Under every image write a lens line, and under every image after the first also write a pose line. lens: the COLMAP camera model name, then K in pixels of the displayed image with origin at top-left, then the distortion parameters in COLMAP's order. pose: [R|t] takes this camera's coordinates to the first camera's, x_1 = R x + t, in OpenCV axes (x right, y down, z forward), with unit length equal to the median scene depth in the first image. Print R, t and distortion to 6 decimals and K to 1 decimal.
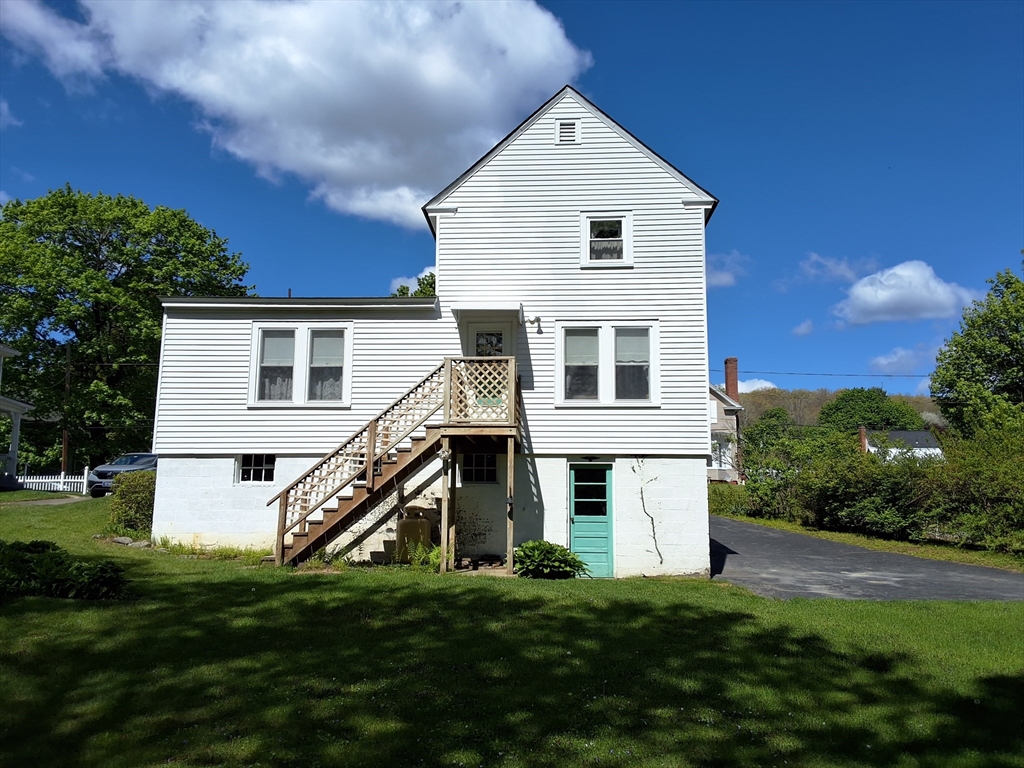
lens RADIAL K [[813.6, 0, 512.0], [0, 813.6, 384.0], [0, 0, 1]] dist [0.131330, -0.180994]
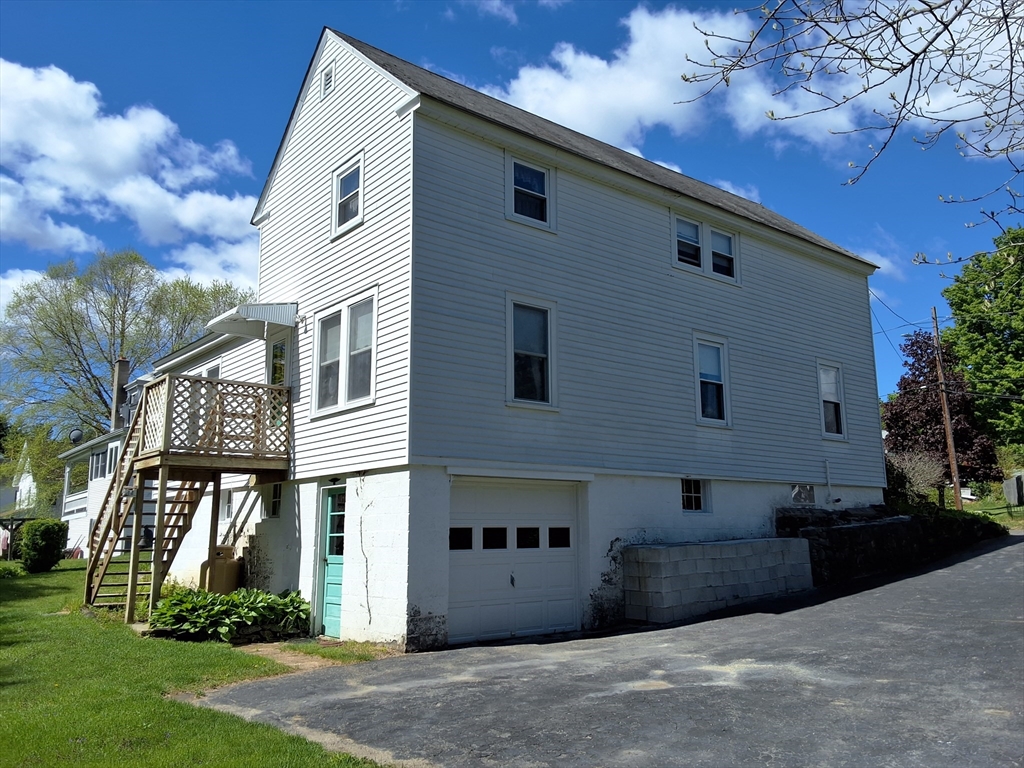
lens RADIAL K [[813.6, 0, 512.0], [0, 813.6, 384.0], [0, 0, 1]] dist [0.131330, -0.180994]
pose [[0.666618, -0.144169, -0.731324, 0.775428], [0.125053, 0.988842, -0.080946, 0.082958], [0.734835, -0.037494, 0.677209, 0.587295]]
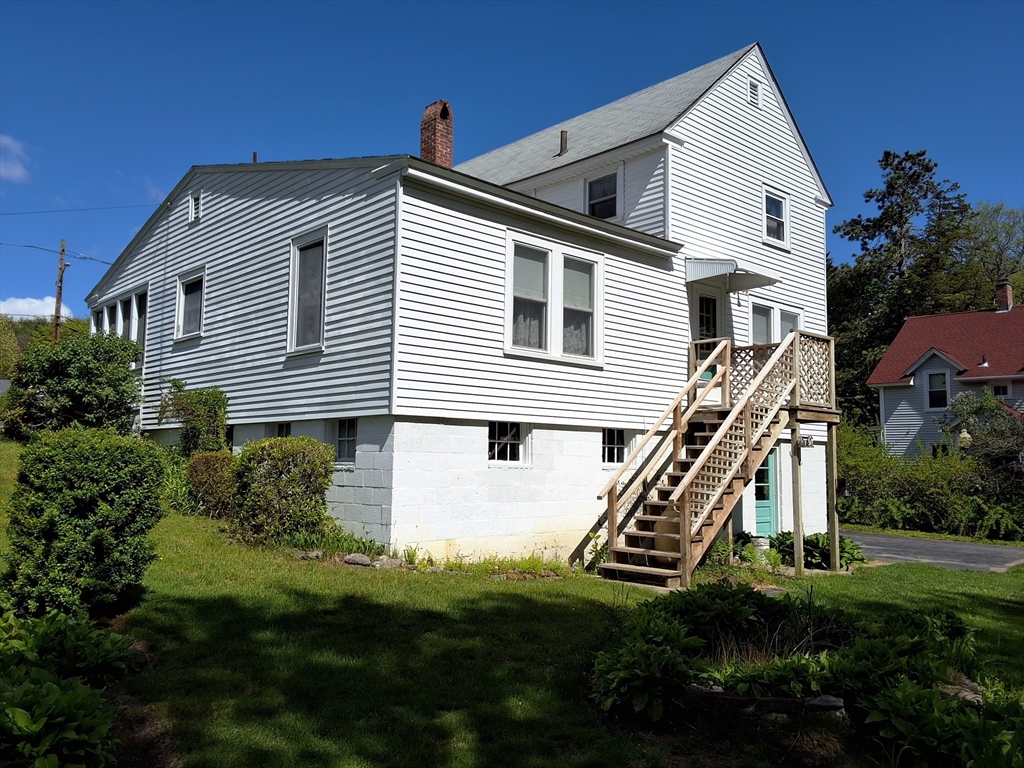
lens RADIAL K [[813.6, 0, 512.0], [0, 813.6, 384.0], [0, 0, 1]] dist [0.131330, -0.180994]
pose [[0.706464, 0.074737, 0.703792, -0.794111], [-0.117135, 0.993042, 0.012126, 0.044476], [-0.697989, -0.091005, 0.710303, 0.510804]]
